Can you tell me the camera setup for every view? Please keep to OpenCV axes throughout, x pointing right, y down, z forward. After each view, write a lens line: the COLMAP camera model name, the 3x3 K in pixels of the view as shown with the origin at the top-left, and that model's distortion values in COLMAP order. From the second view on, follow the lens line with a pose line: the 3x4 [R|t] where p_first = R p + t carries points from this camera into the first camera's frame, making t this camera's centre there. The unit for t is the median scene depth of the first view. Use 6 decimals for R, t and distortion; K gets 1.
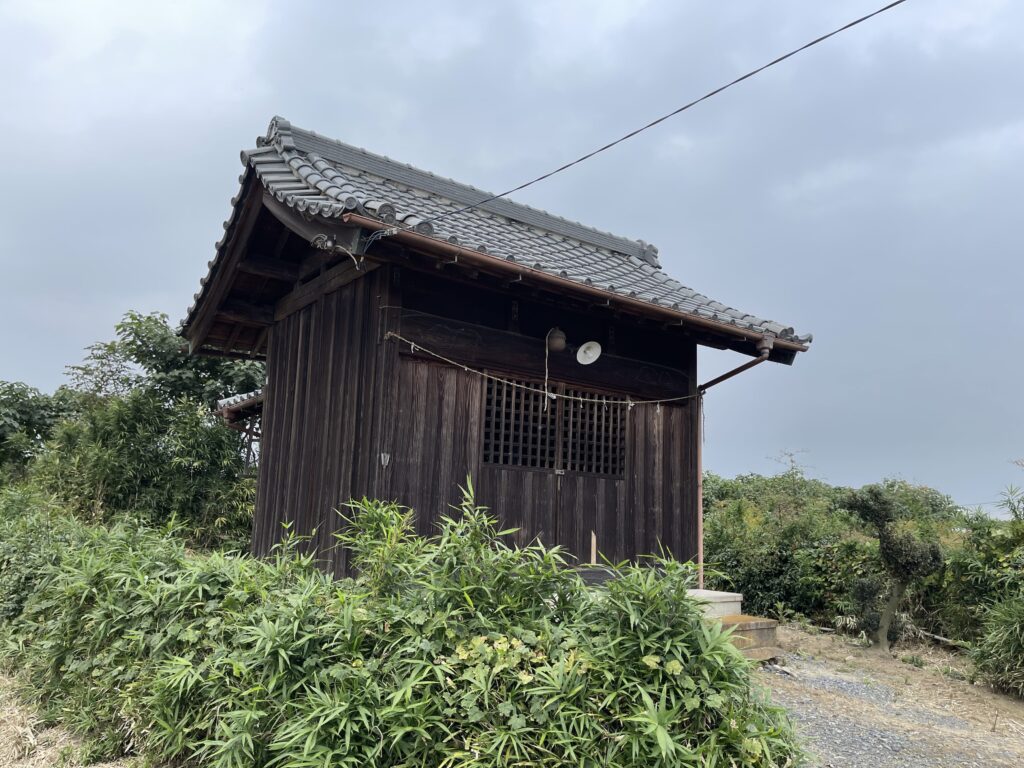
lens RADIAL K [[767.4, 0, 511.7], [0, 767.4, 382.1], [0, 0, 1]] dist [0.044350, -0.006906]
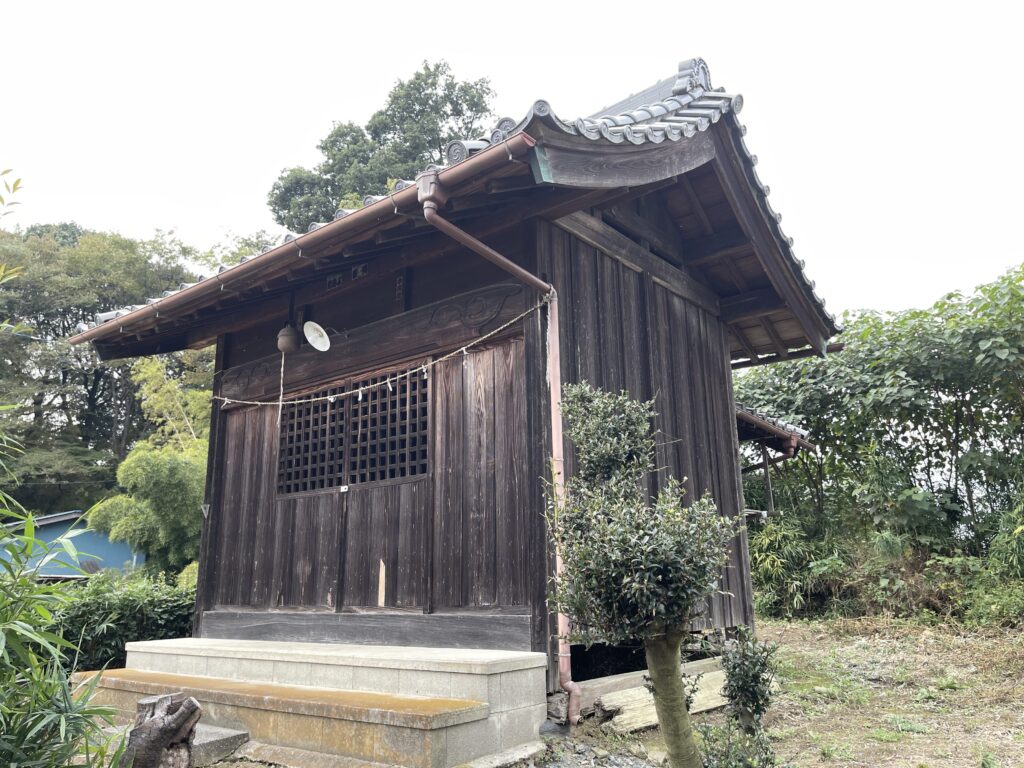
lens RADIAL K [[767.4, 0, 521.1], [0, 767.4, 388.5], [0, 0, 1]] dist [0.044350, -0.006906]
pose [[0.261688, -0.278699, -0.924038, 0.839435], [0.201007, 0.952145, -0.230251, 0.228905], [0.943989, -0.125484, 0.305186, 0.904414]]
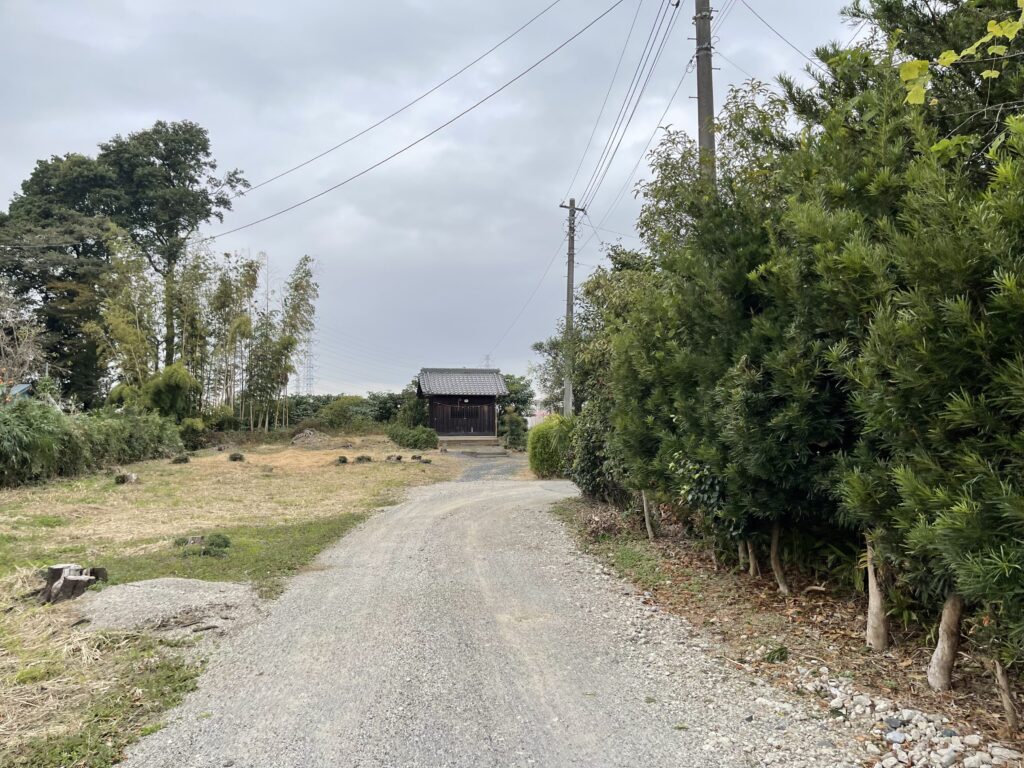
lens RADIAL K [[767.4, 0, 512.1], [0, 767.4, 384.2], [0, 0, 1]] dist [0.044350, -0.006906]
pose [[0.917509, -0.059456, -0.393247, 2.934333], [0.106623, 0.989340, 0.099188, -0.759483], [0.383157, -0.132935, 0.914067, -4.662437]]
